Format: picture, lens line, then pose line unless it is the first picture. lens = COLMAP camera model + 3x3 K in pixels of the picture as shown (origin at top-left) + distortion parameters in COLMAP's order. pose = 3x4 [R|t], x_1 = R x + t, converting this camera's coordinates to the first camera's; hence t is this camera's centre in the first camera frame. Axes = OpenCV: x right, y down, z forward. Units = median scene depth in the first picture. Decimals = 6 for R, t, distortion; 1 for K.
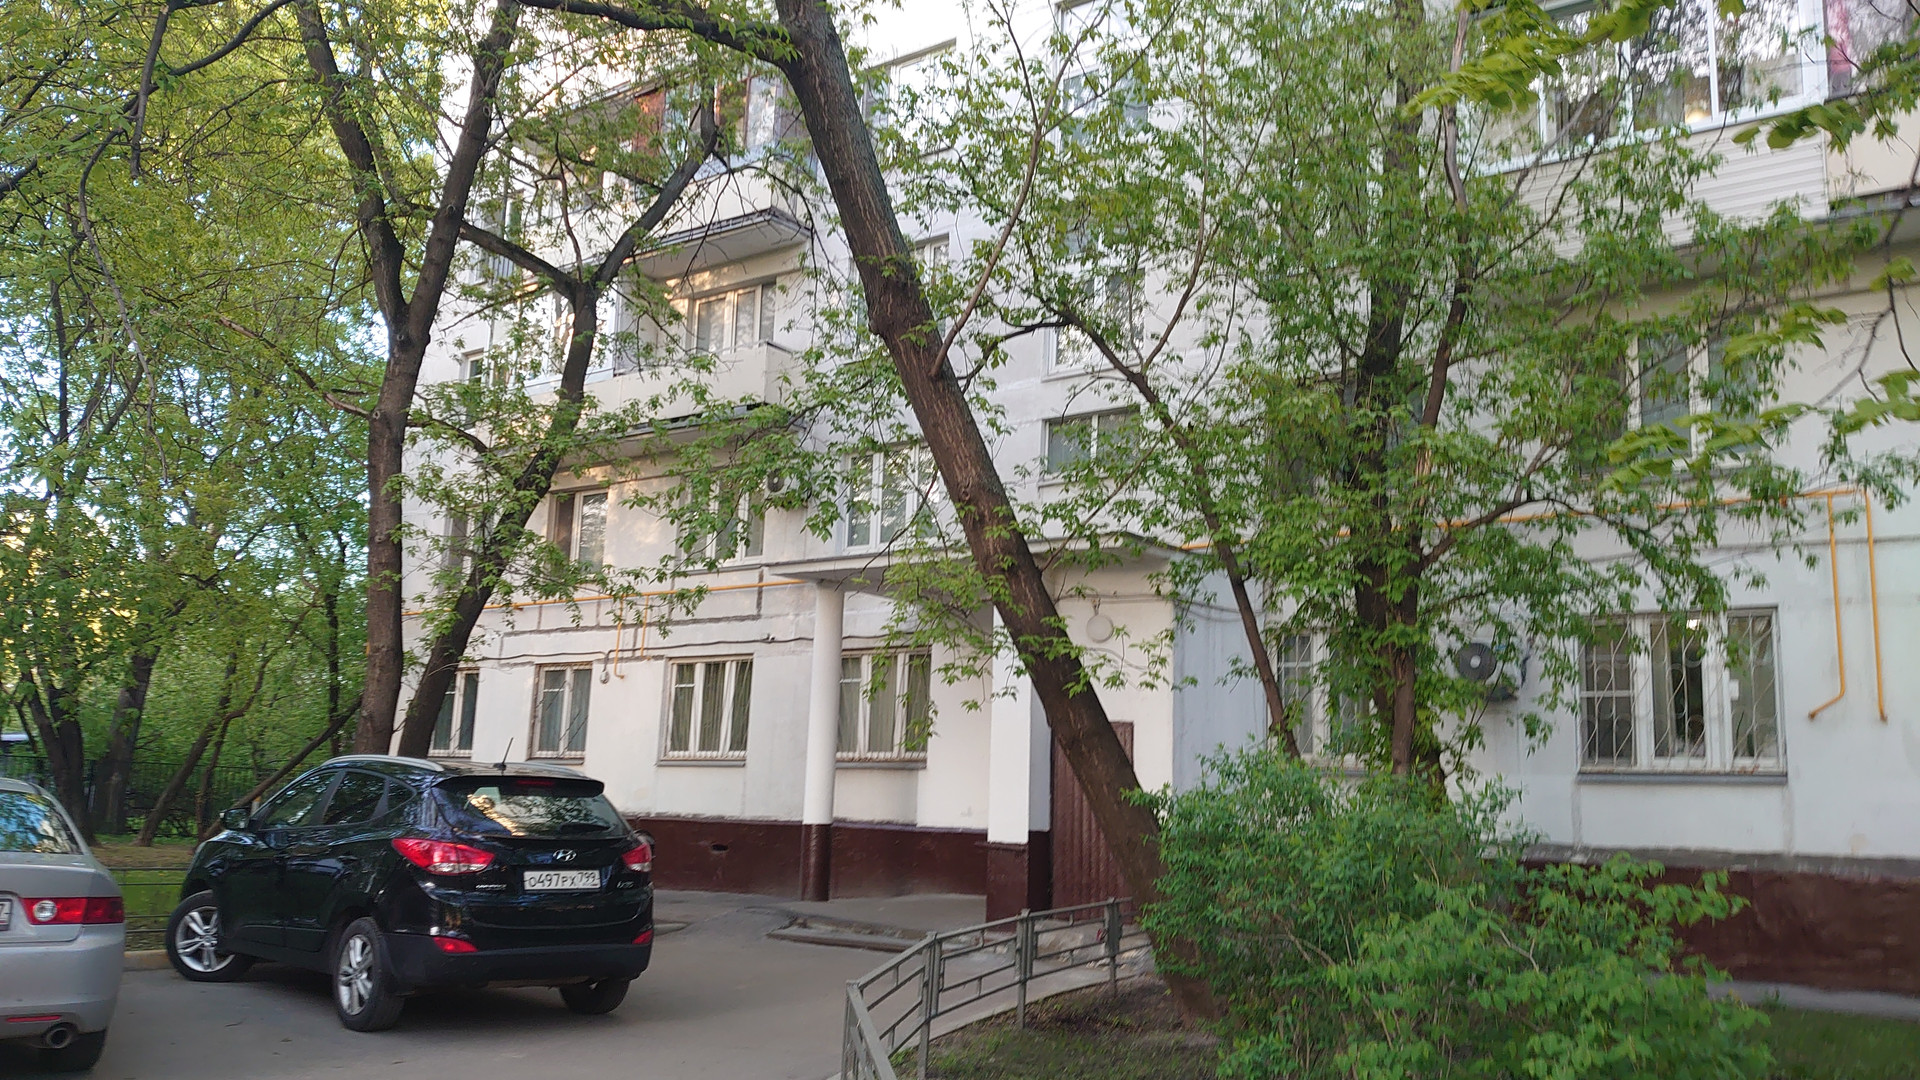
lens RADIAL K [[1387.4, 0, 959.1], [0, 1387.4, 576.2], [0, 0, 1]] dist [-0.059992, 0.000933]
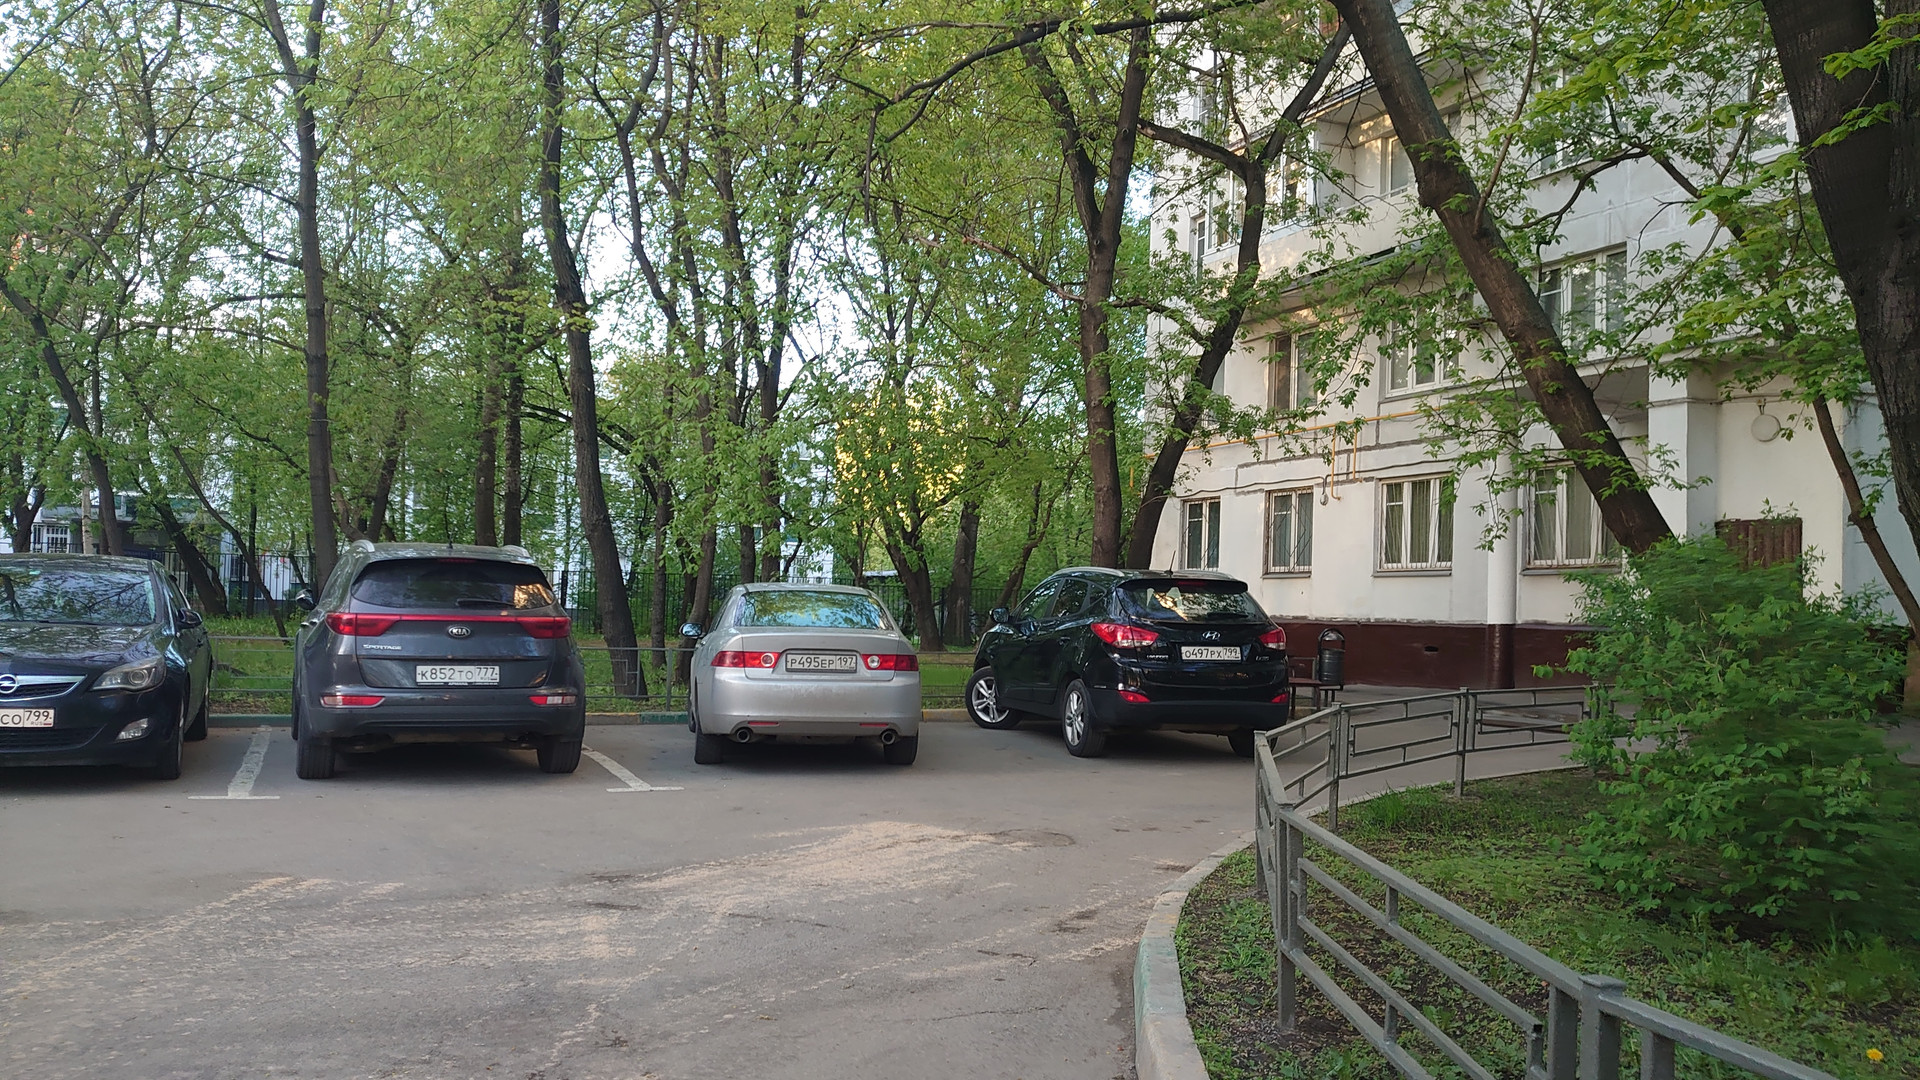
lens RADIAL K [[1387.4, 0, 959.1], [0, 1387.4, 576.2], [0, 0, 1]] dist [-0.059992, 0.000933]
pose [[0.845539, -0.021358, -0.533487, 0.117108], [0.089609, 0.990703, 0.102362, -0.008113], [0.526341, -0.134356, 0.839591, -0.133403]]
